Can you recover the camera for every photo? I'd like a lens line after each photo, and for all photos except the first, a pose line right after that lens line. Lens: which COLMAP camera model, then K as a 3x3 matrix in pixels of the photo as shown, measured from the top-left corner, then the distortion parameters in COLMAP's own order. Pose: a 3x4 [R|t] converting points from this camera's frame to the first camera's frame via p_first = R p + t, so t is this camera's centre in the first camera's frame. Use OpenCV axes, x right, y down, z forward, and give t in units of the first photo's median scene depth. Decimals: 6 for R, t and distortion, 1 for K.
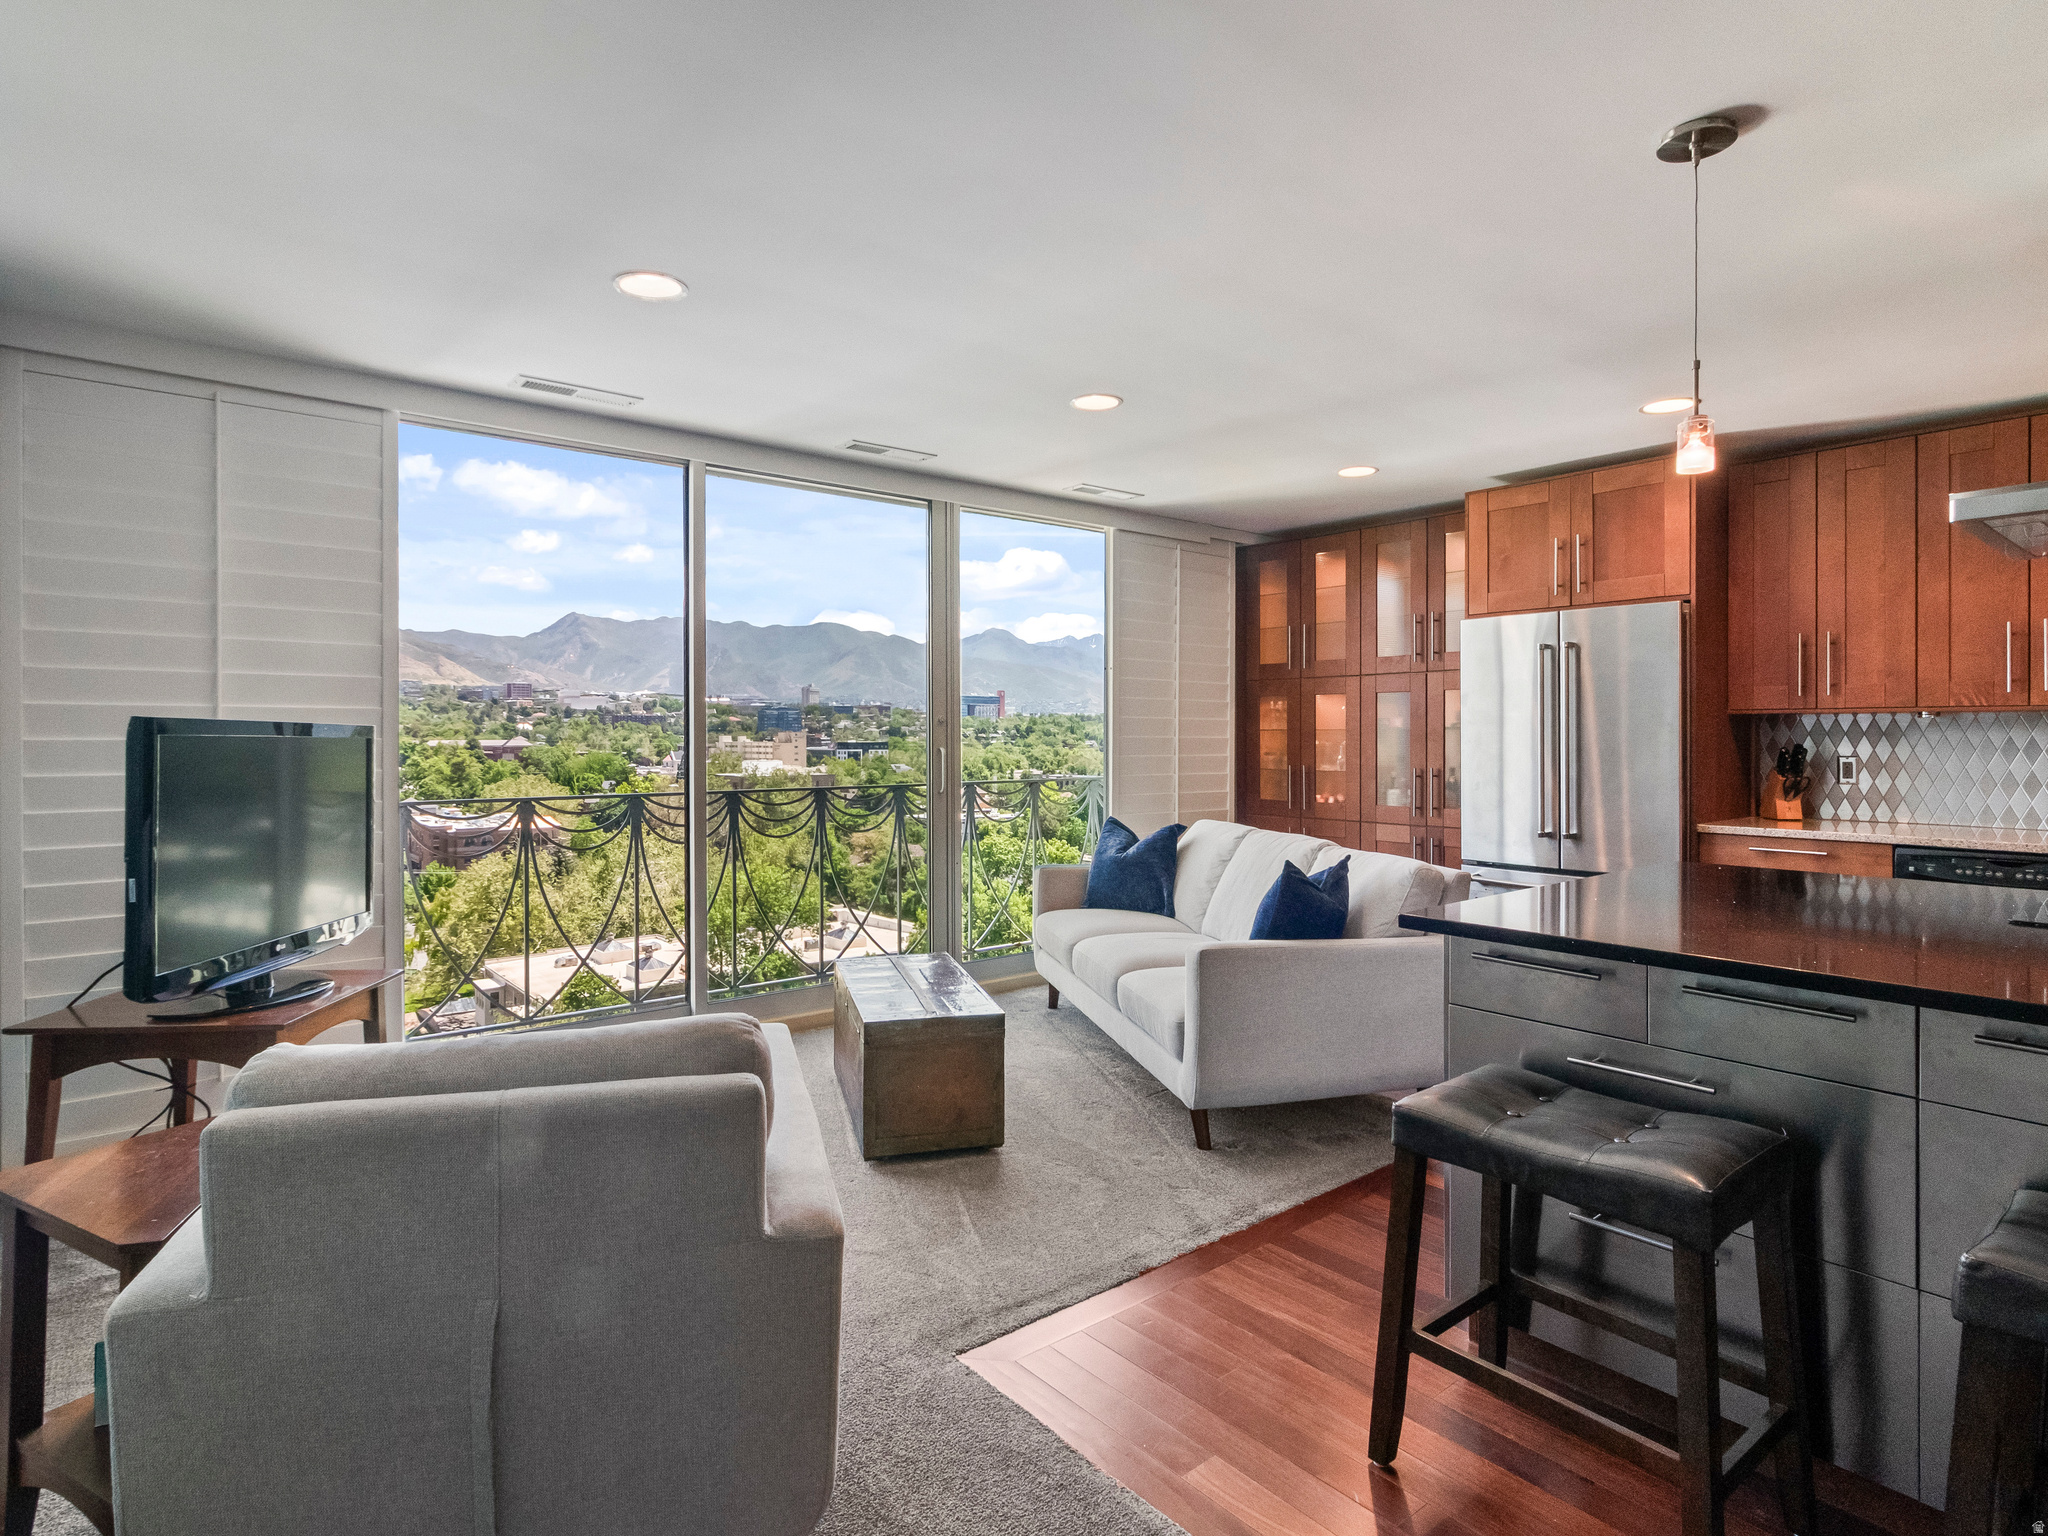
lens RADIAL K [[1095.1, 0, 1026.9], [0, 1095.1, 743.3], [0, 0, 1]] dist [0.001162, 0.002539]
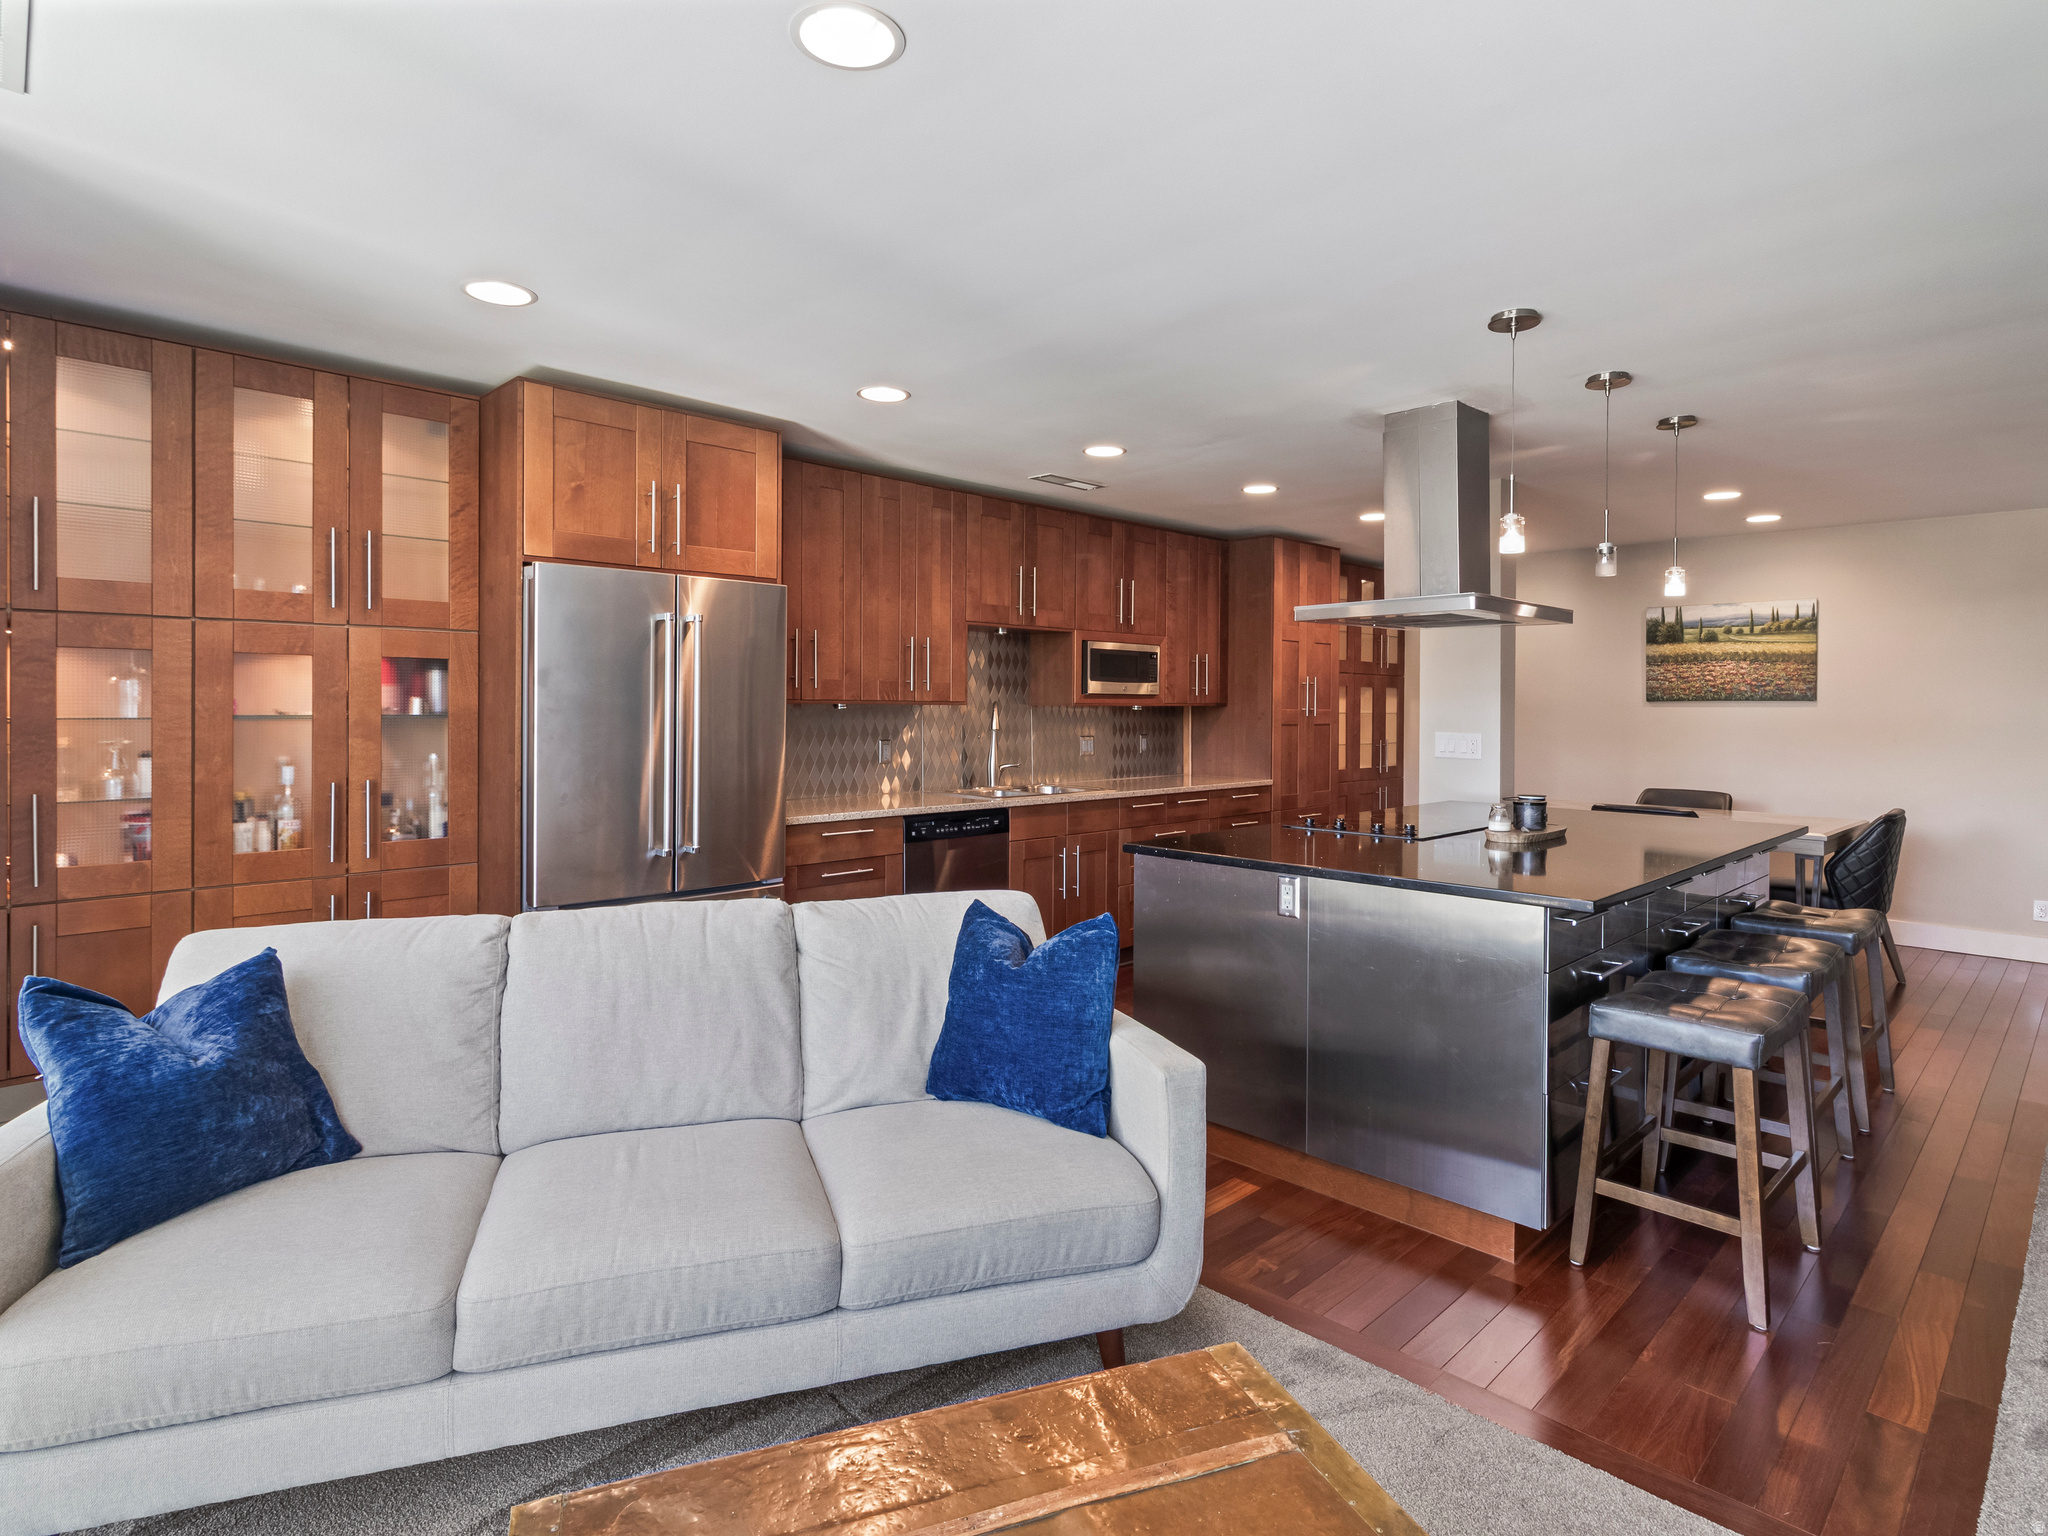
lens RADIAL K [[1095.1, 0, 1033.7], [0, 1095.1, 752.0], [0, 0, 1]] dist [0.001162, 0.002539]
pose [[-0.094925, -0.038026, 0.994758, -0.474005], [0.004164, 0.999246, 0.038595, -0.025936], [-0.995476, 0.007806, -0.094695, 1.089475]]
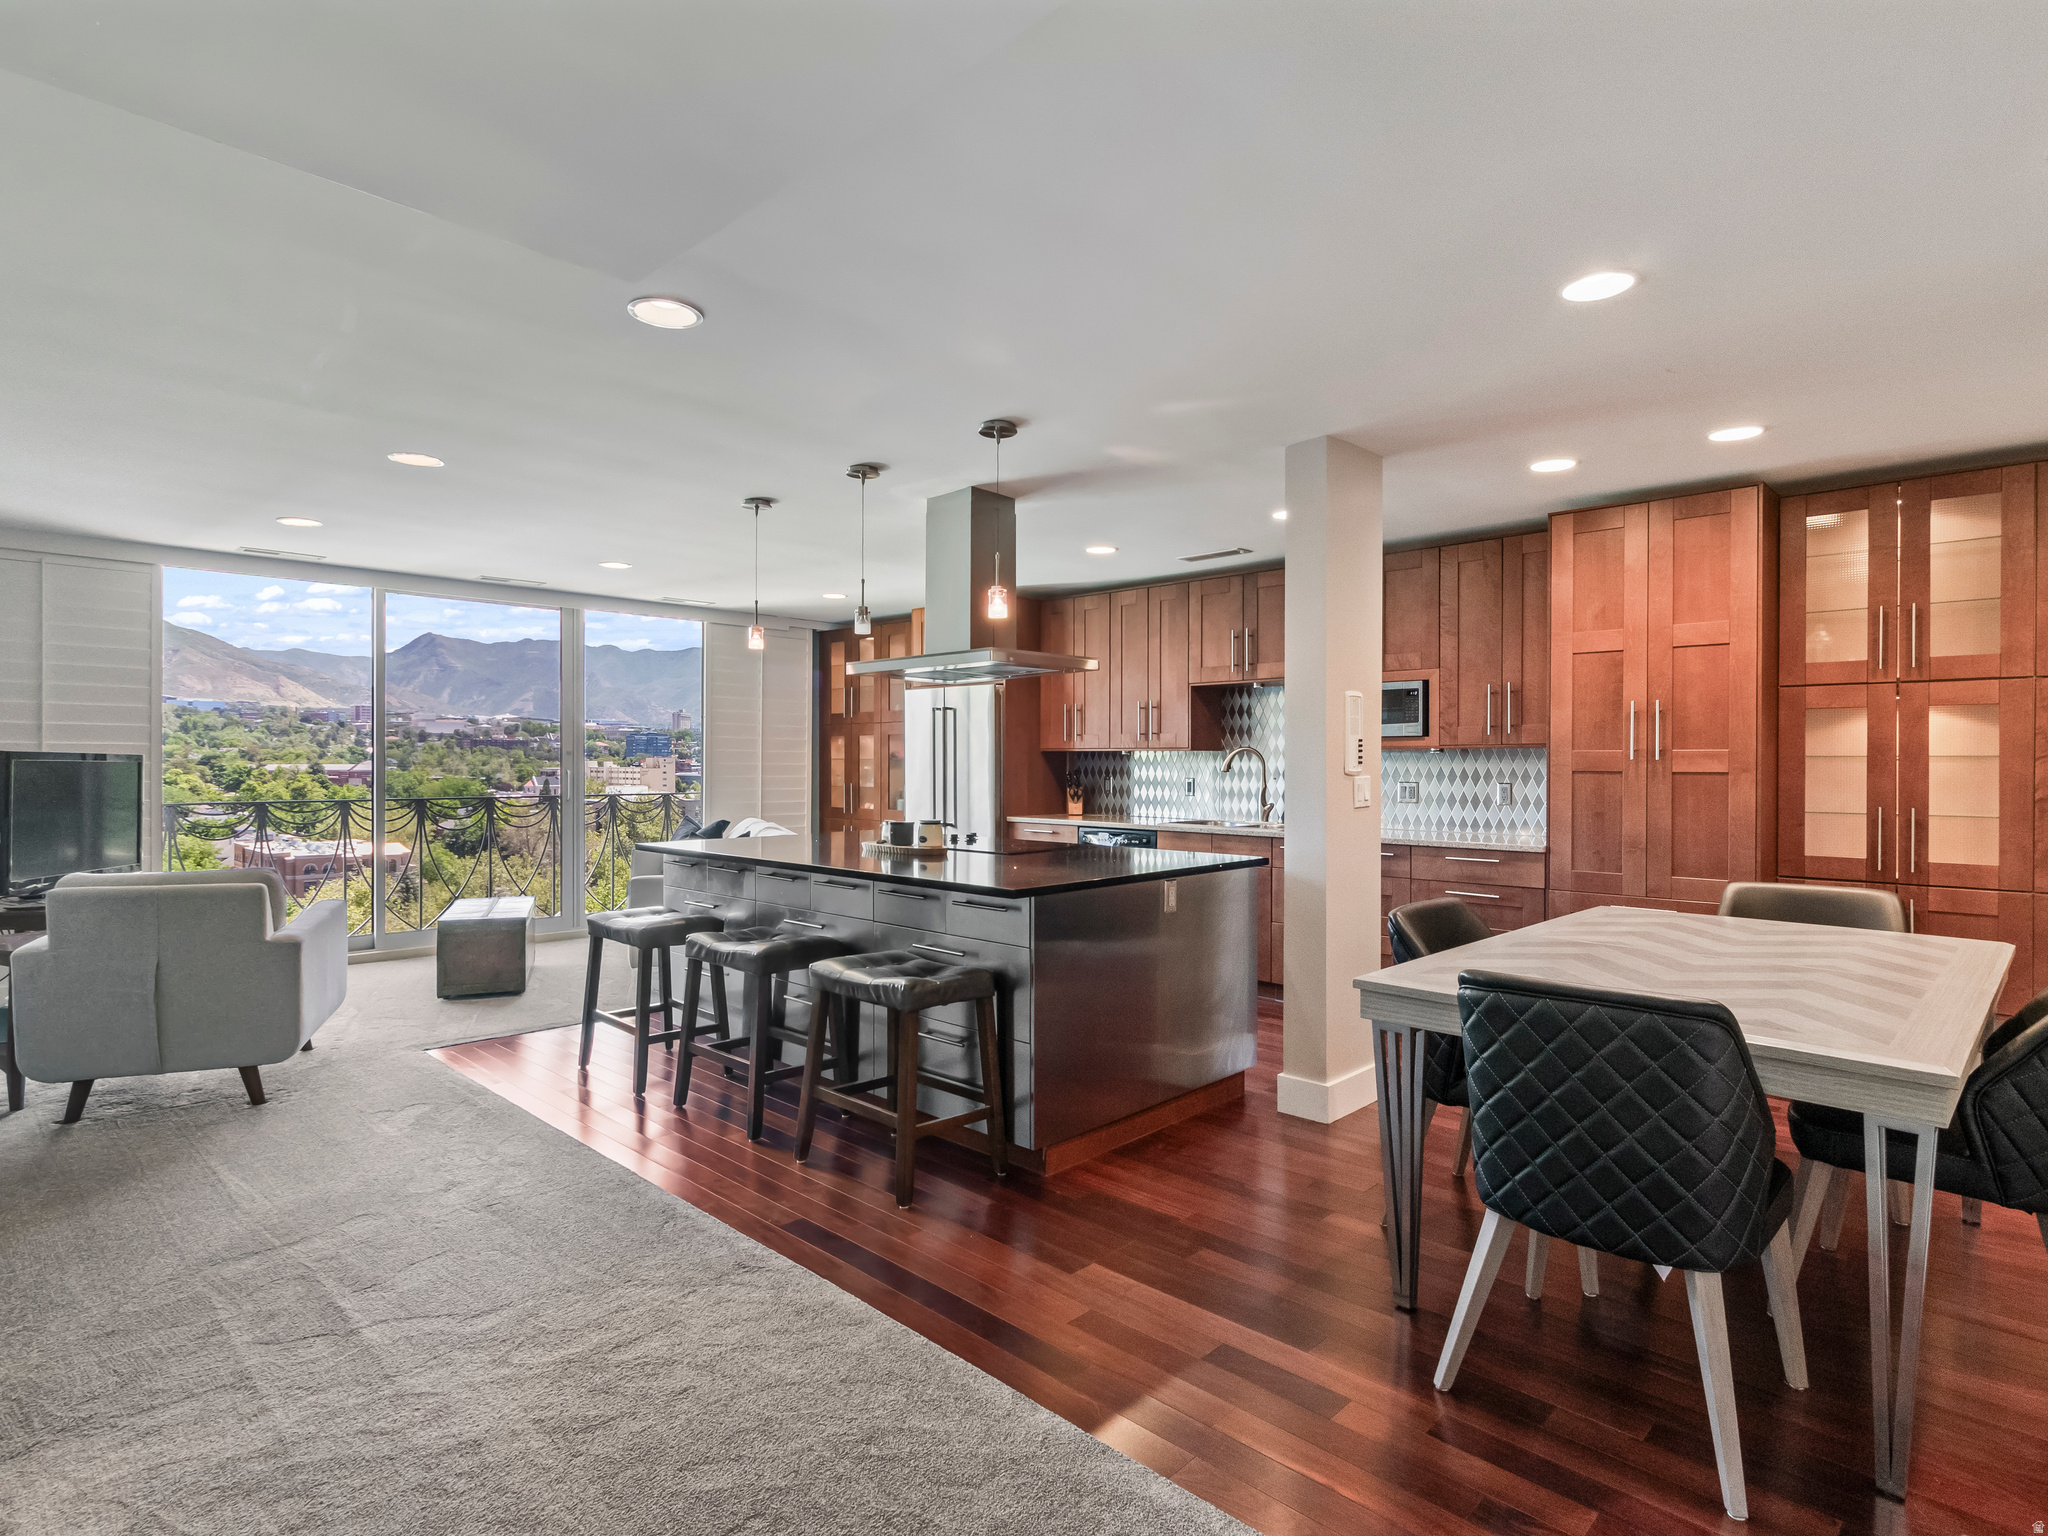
lens RADIAL K [[1095.1, 0, 1043.0], [0, 1095.1, 764.5], [0, 0, 1]] dist [0.001162, 0.002539]
pose [[0.993583, 0.003816, 0.113041, 0.590849], [-0.003263, 0.999982, -0.005076, 0.002805], [-0.113058, 0.004675, 0.993577, -0.838369]]
